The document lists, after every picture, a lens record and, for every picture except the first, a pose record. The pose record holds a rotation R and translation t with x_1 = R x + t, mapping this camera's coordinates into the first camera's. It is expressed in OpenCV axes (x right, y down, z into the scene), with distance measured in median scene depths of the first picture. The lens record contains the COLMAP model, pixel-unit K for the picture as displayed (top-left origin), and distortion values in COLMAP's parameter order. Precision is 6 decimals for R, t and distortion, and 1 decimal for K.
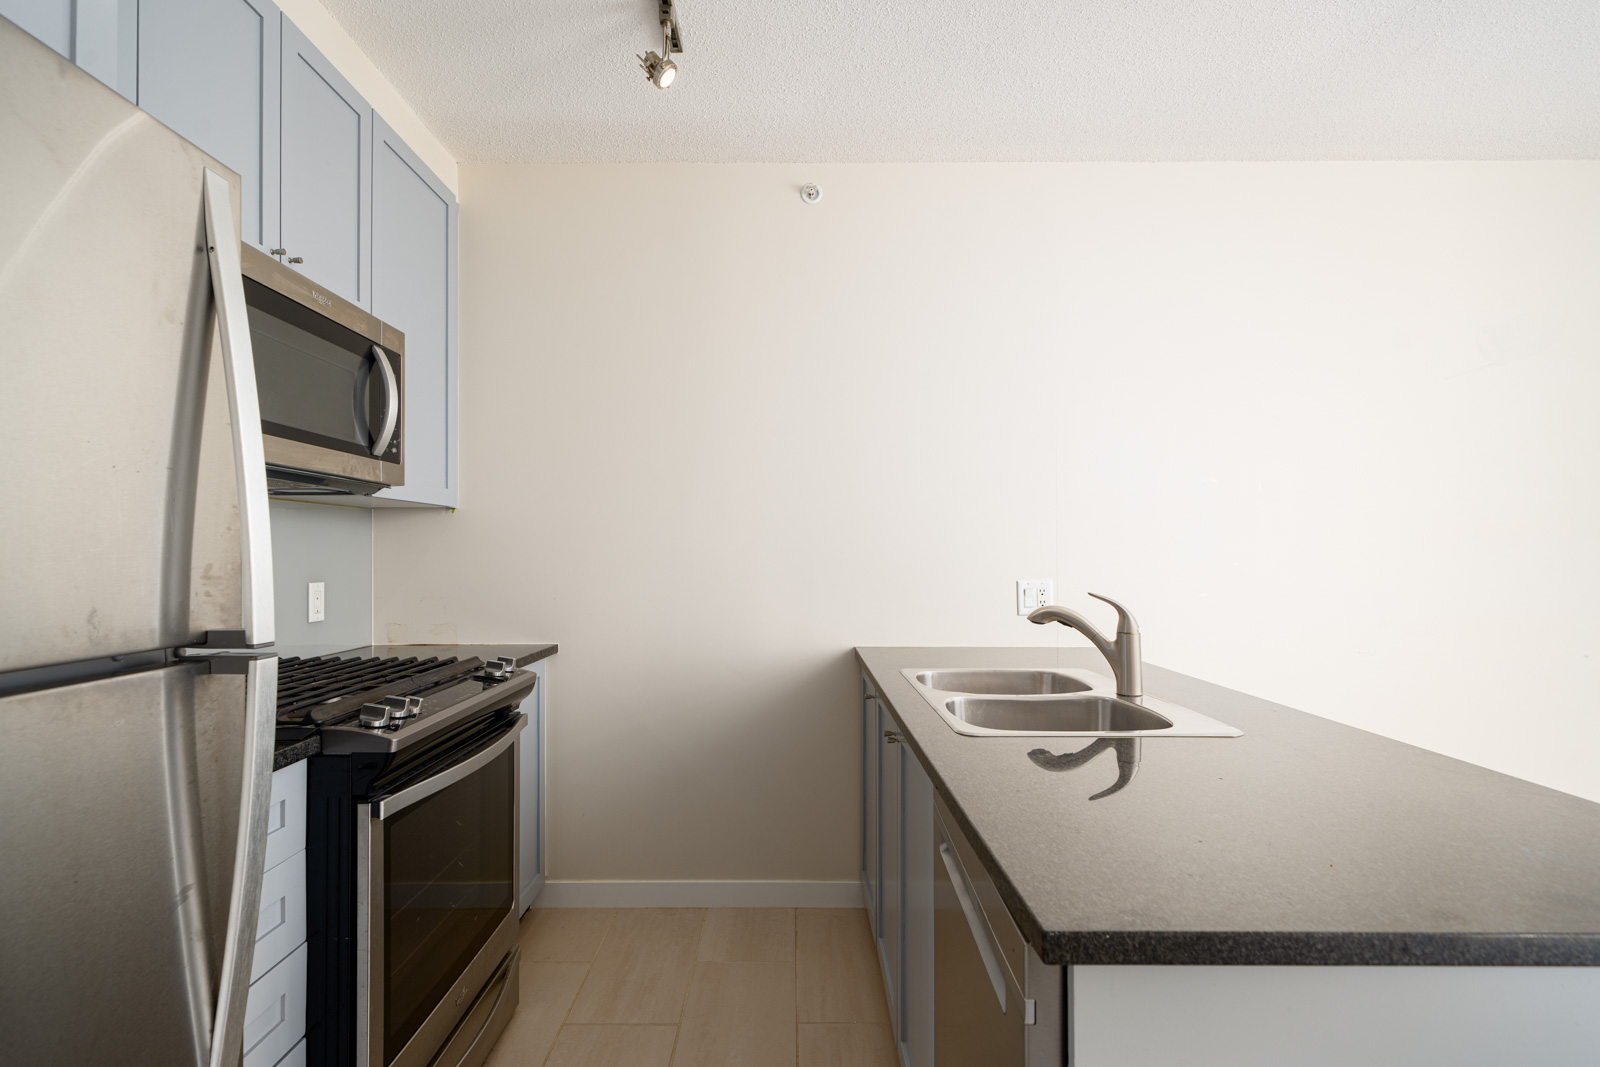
lens RADIAL K [[794.1, 0, 801.8], [0, 794.1, 547.6], [0, 0, 1]] dist [0.005638, -0.000051]
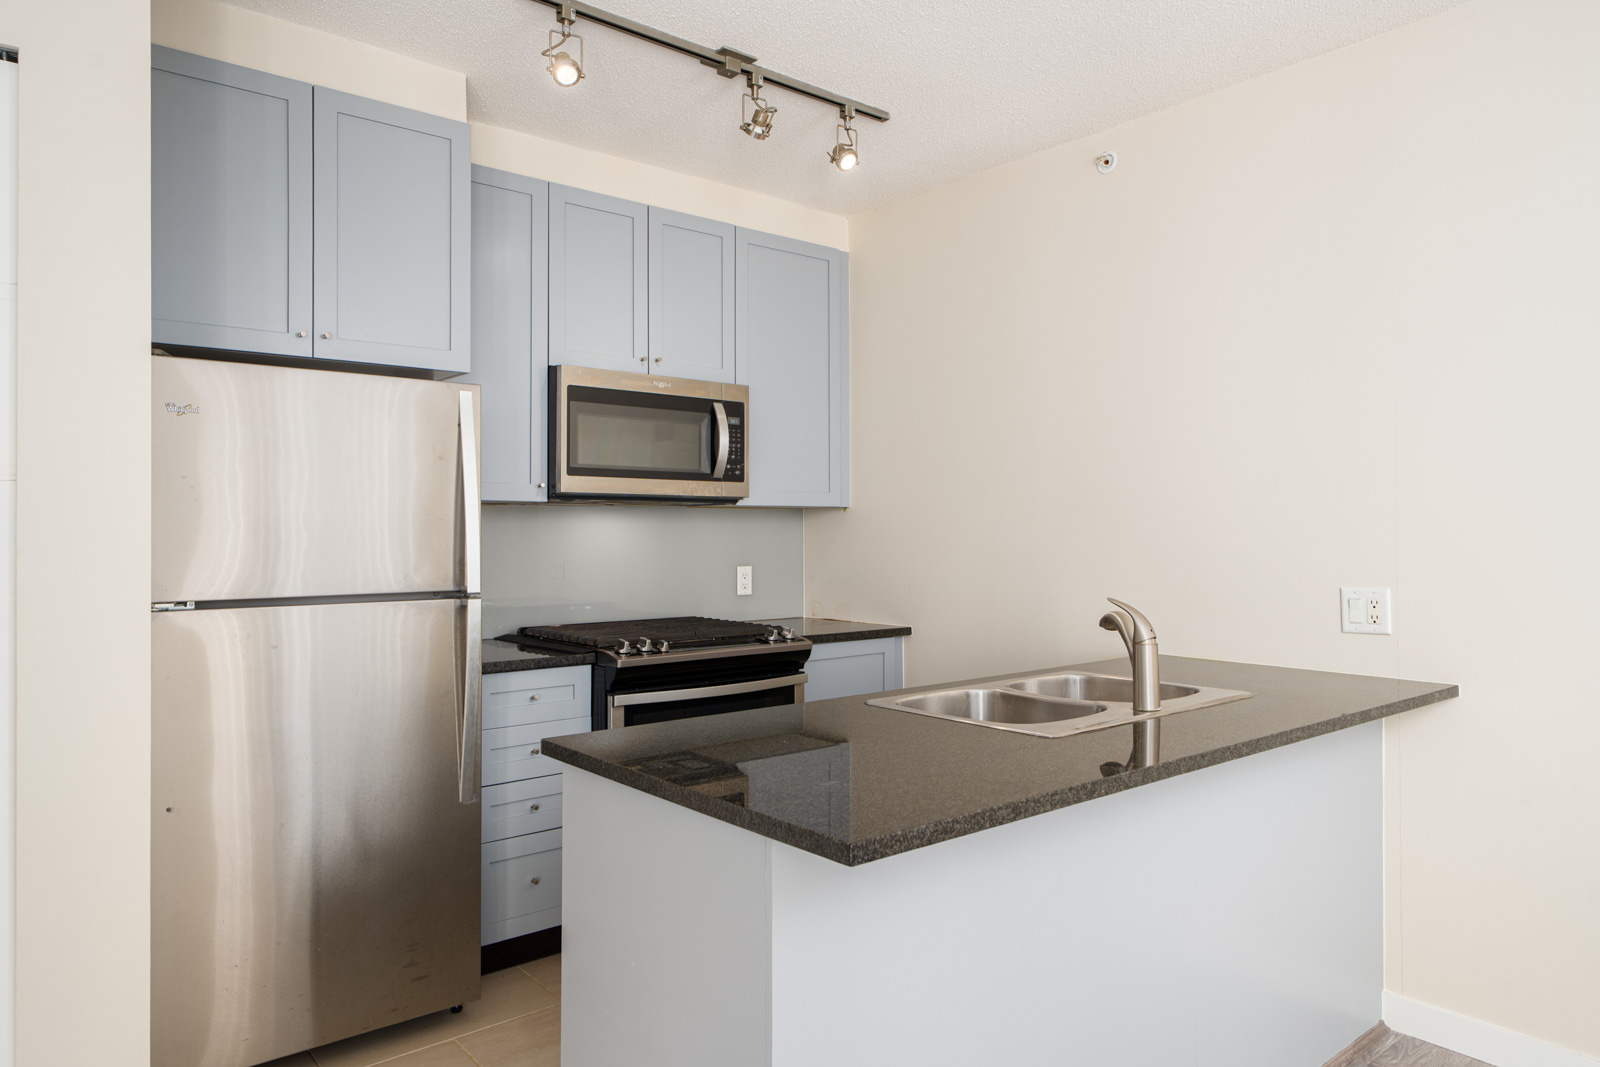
lens RADIAL K [[1007.8, 0, 798.2], [0, 1007.8, 516.7], [0, 0, 1]] dist [-0.005431, 0.002456]
pose [[0.621290, -0.012980, -0.783473, 0.929395], [0.004327, 0.999904, -0.013135, -0.021061], [0.783569, 0.004771, 0.621287, -0.013823]]
